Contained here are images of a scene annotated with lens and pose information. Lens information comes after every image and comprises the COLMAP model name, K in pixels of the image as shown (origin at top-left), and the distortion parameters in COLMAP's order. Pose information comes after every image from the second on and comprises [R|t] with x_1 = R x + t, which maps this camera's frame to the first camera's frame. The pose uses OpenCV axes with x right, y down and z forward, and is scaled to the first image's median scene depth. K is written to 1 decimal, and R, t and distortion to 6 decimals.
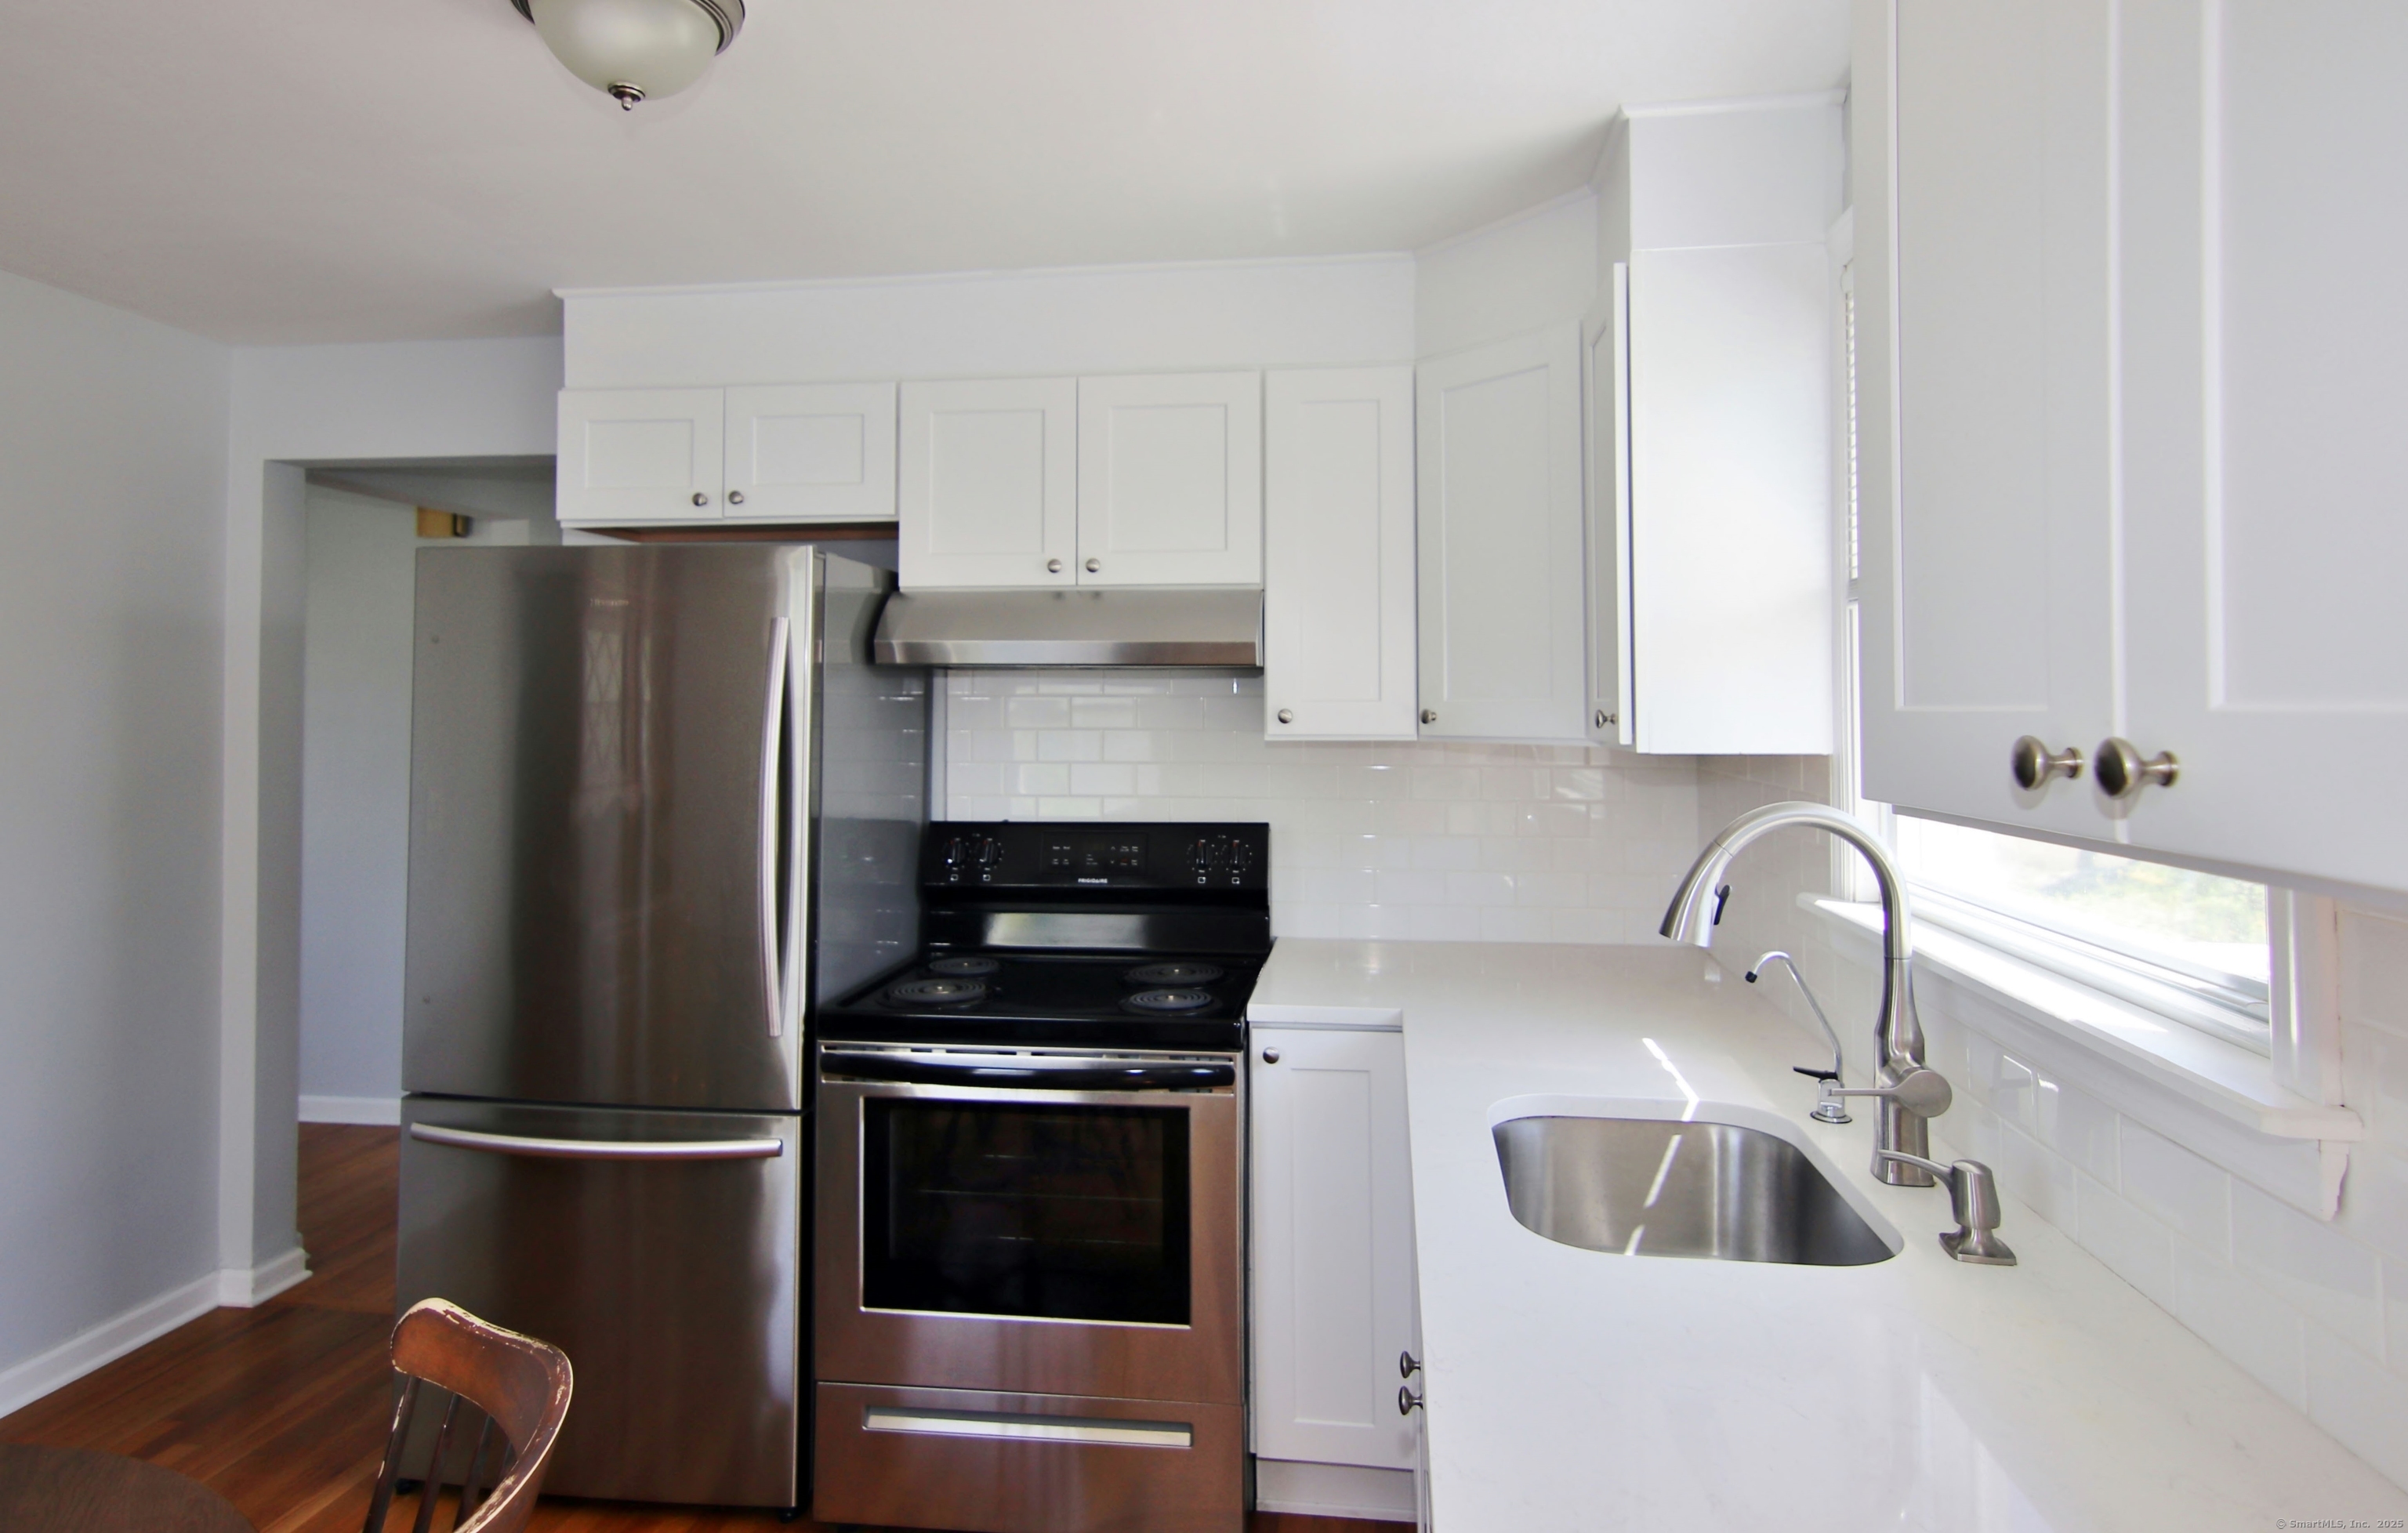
lens RADIAL K [[1316.5, 0, 1212.1], [0, 1316.5, 664.6], [0, 0, 1]] dist [-0.015502, 0.032904]
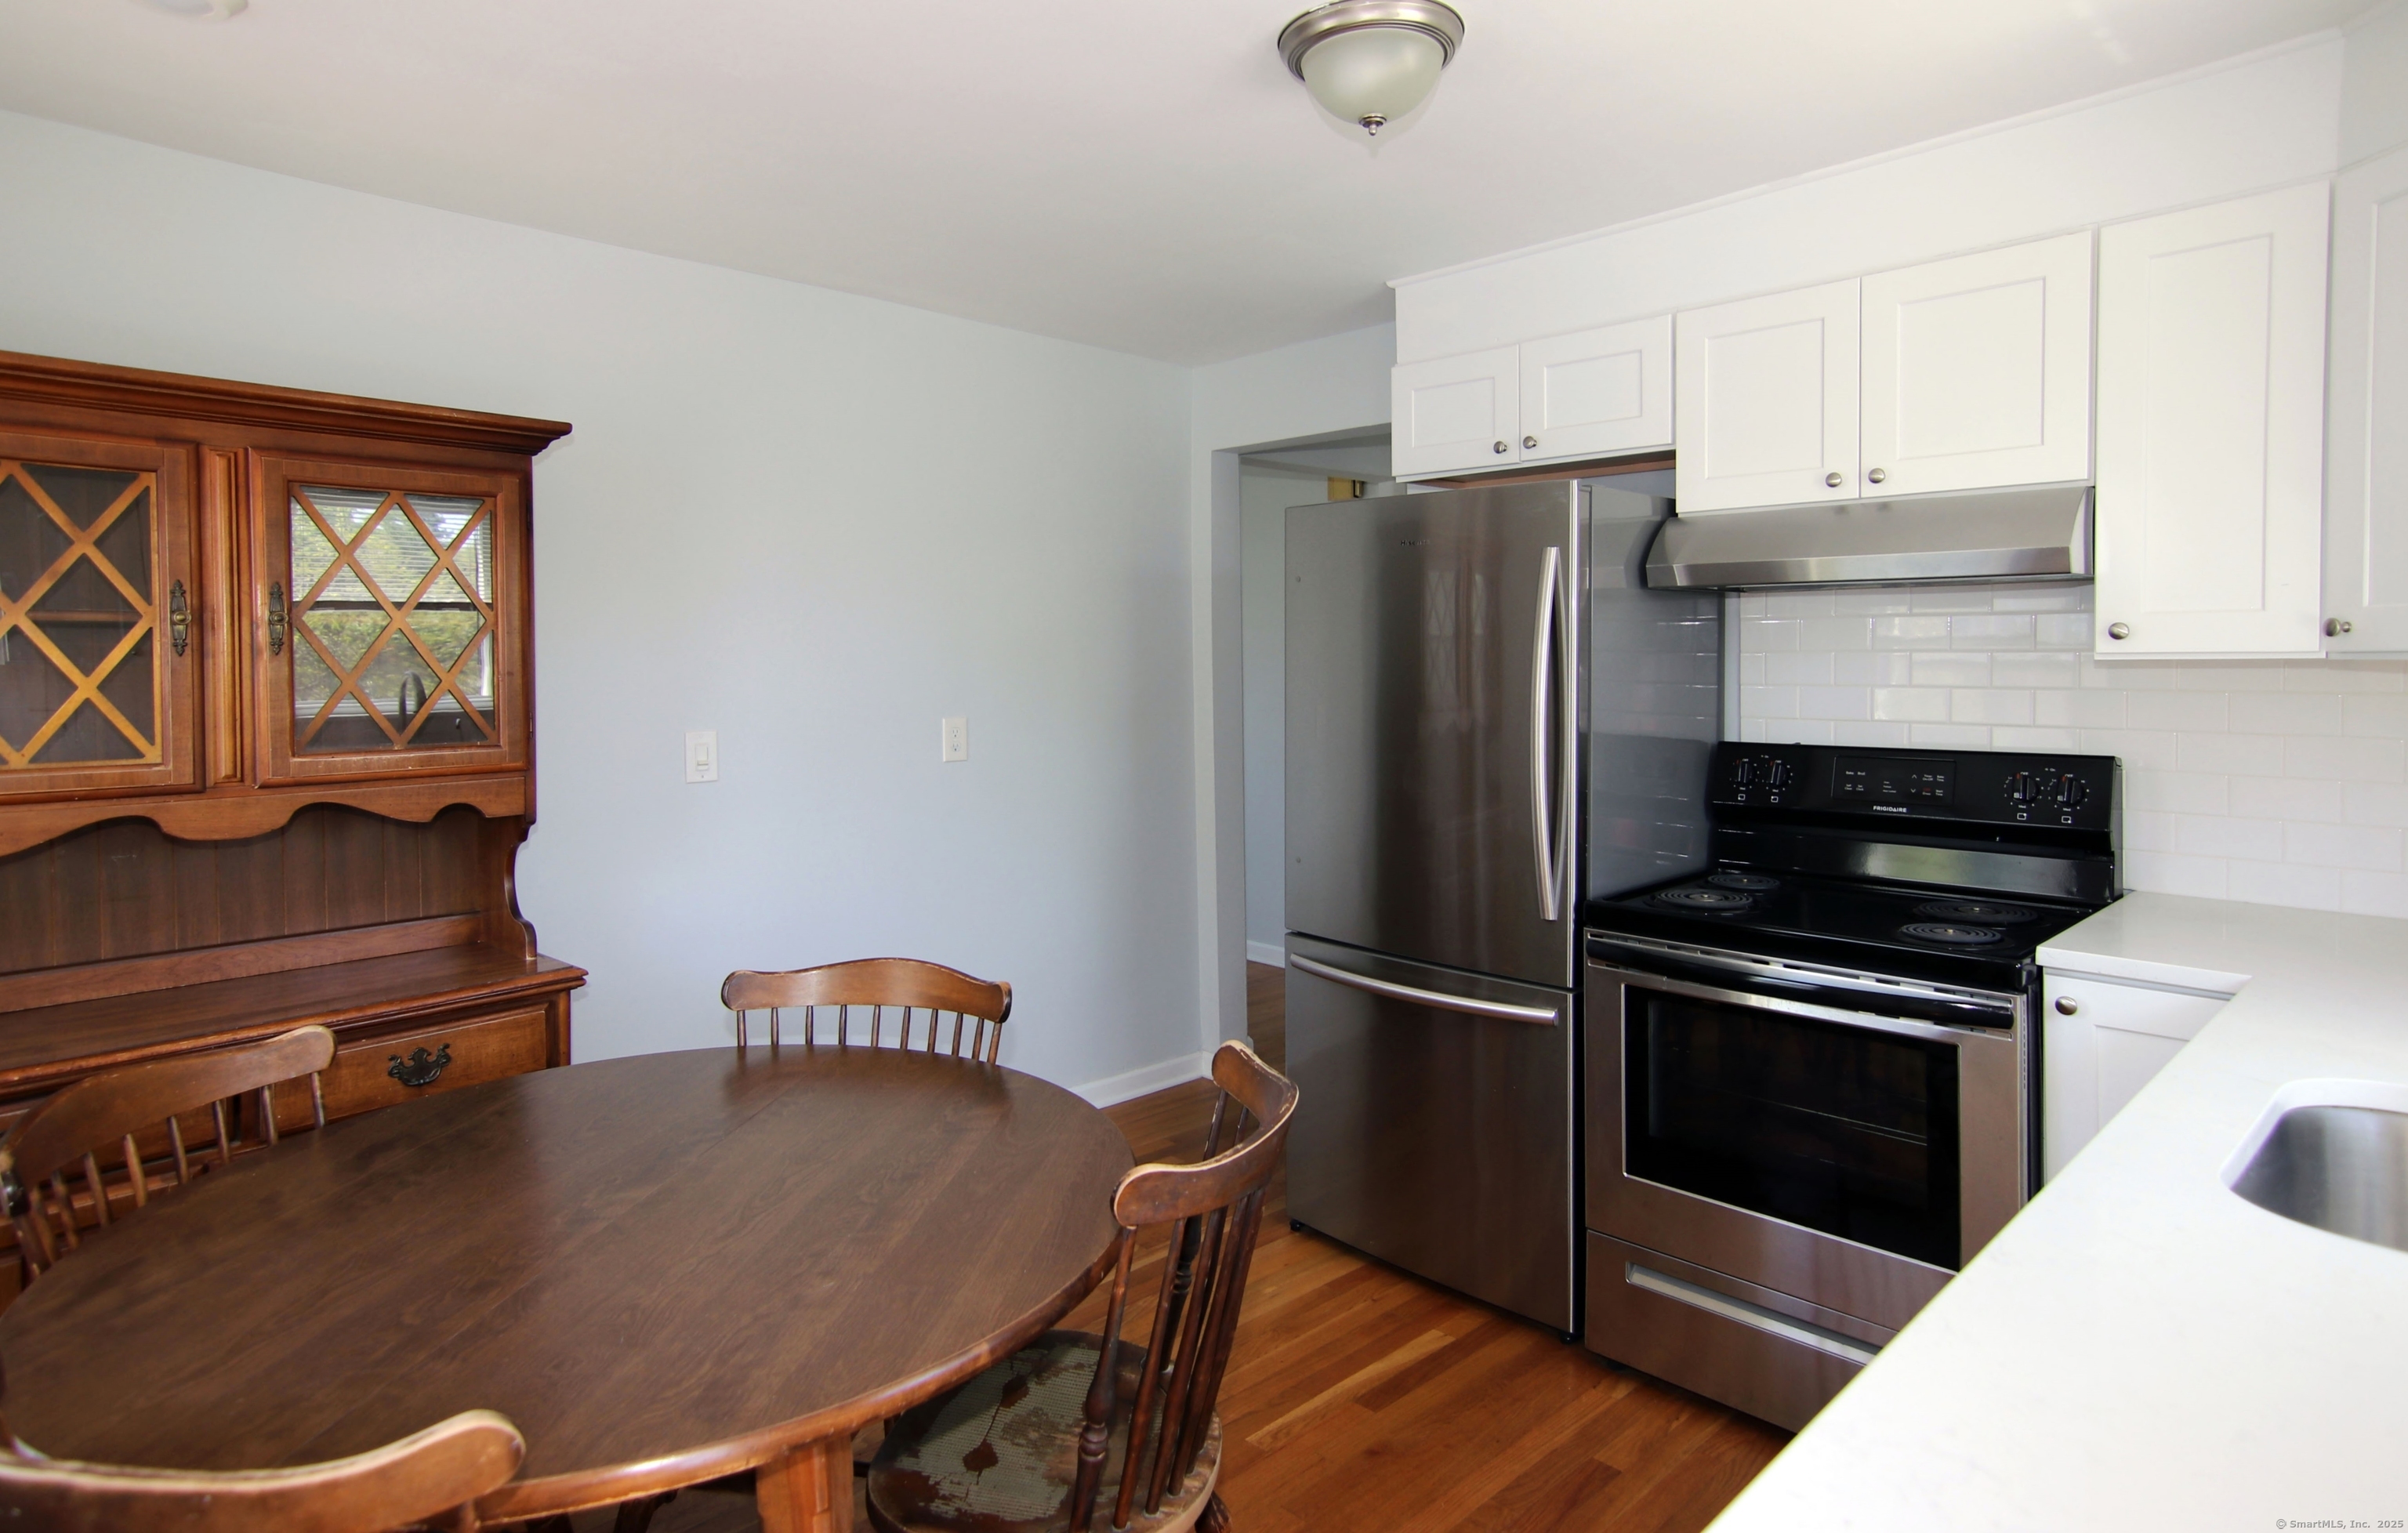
lens RADIAL K [[1316.5, 0, 1212.1], [0, 1316.5, 664.6], [0, 0, 1]] dist [-0.015502, 0.032904]
pose [[0.785646, 0.000151, -0.618676, 0.118948], [0.027912, 0.998973, 0.035689, 0.013553], [0.618046, -0.045308, 0.784835, -0.045492]]
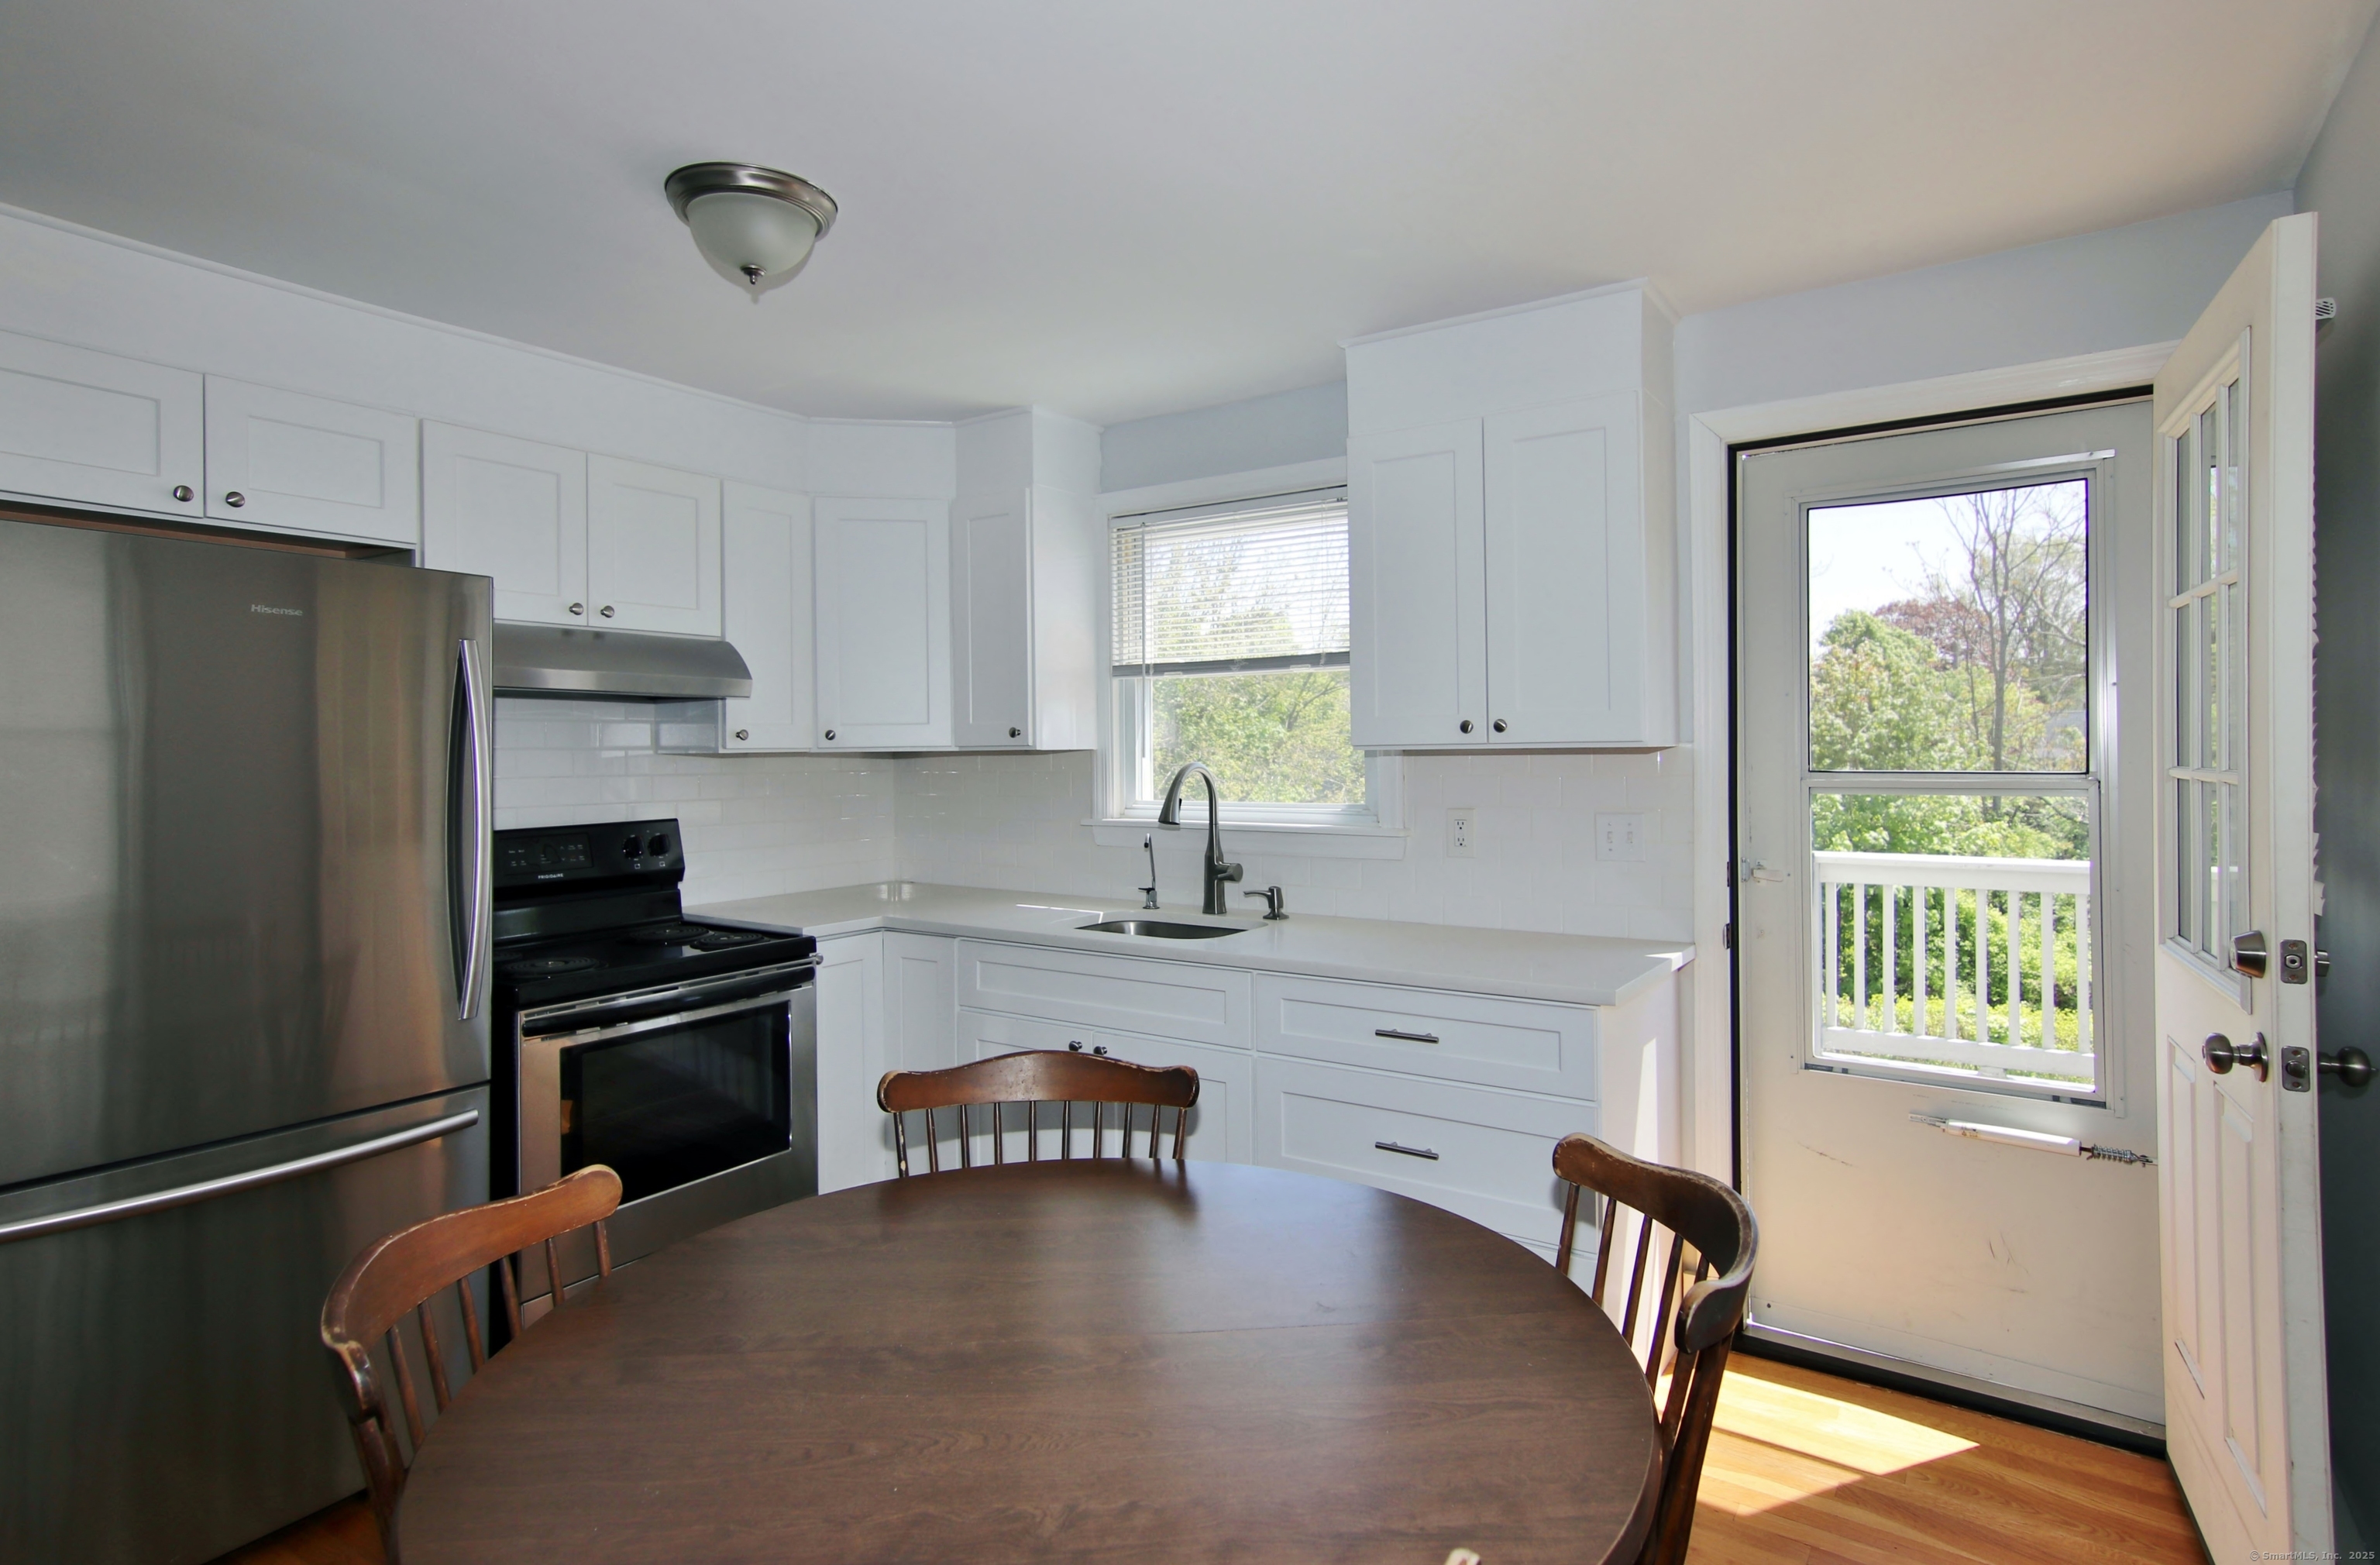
lens RADIAL K [[1215.9, 0, 1187.8], [0, 1215.9, 751.9], [0, 0, 1]] dist [-0.001414, 0.000270]
pose [[0.459265, -0.005213, 0.888284, -0.849375], [-0.018599, 0.999707, 0.015483, 0.027554], [-0.888104, -0.023632, 0.459034, -0.001519]]
